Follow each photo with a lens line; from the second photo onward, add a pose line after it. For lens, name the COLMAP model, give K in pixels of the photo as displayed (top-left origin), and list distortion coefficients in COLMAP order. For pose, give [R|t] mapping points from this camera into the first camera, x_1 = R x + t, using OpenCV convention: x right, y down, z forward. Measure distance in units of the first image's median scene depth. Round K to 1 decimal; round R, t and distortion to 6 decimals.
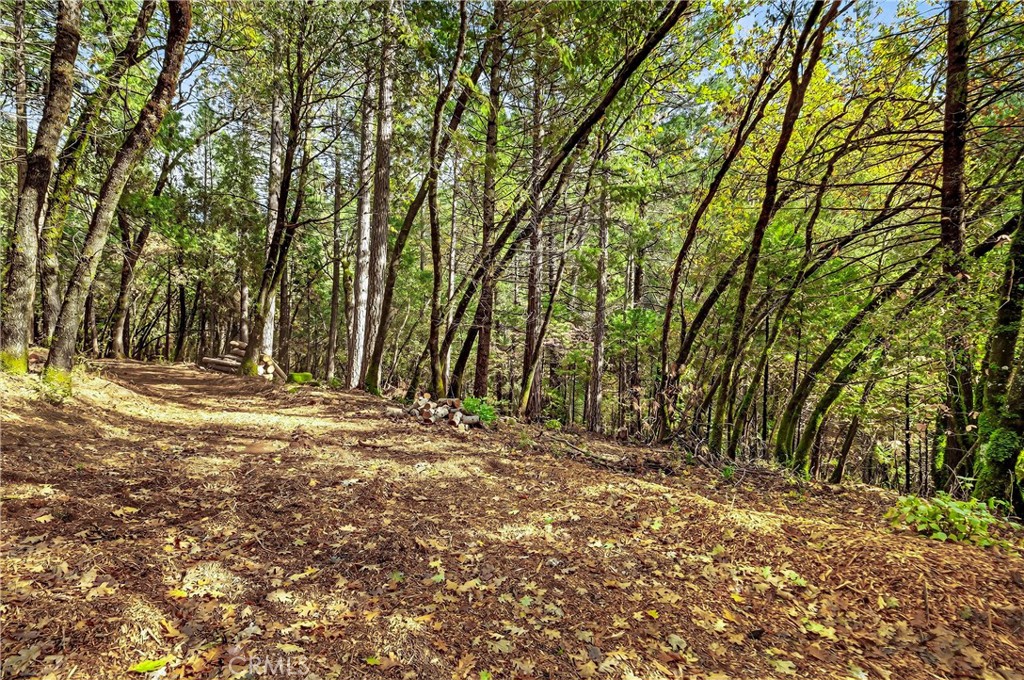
lens RADIAL K [[490.2, 0, 510.8], [0, 490.2, 336.2], [0, 0, 1]] dist [0.010693, -0.000706]
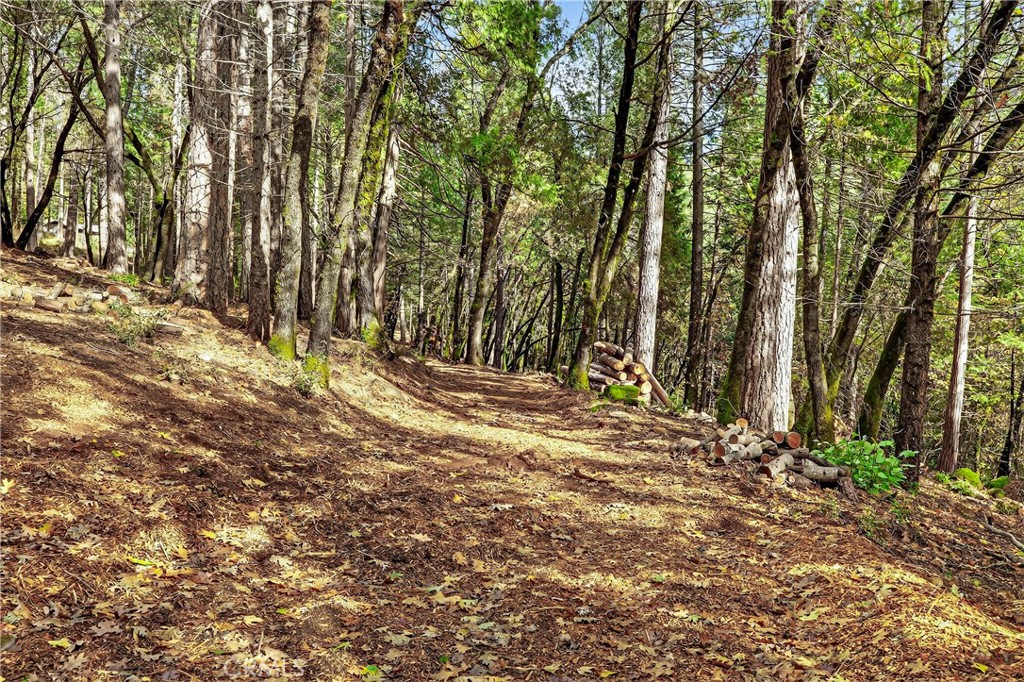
lens RADIAL K [[934.9, 0, 509.6], [0, 934.9, 333.4], [0, 0, 1]] dist [-0.002128, -0.002201]
pose [[0.769463, 0.008629, -0.638633, 0.513604], [-0.017579, 0.999816, -0.007672, 0.042452], [0.638449, 0.017130, 0.769473, -0.067438]]
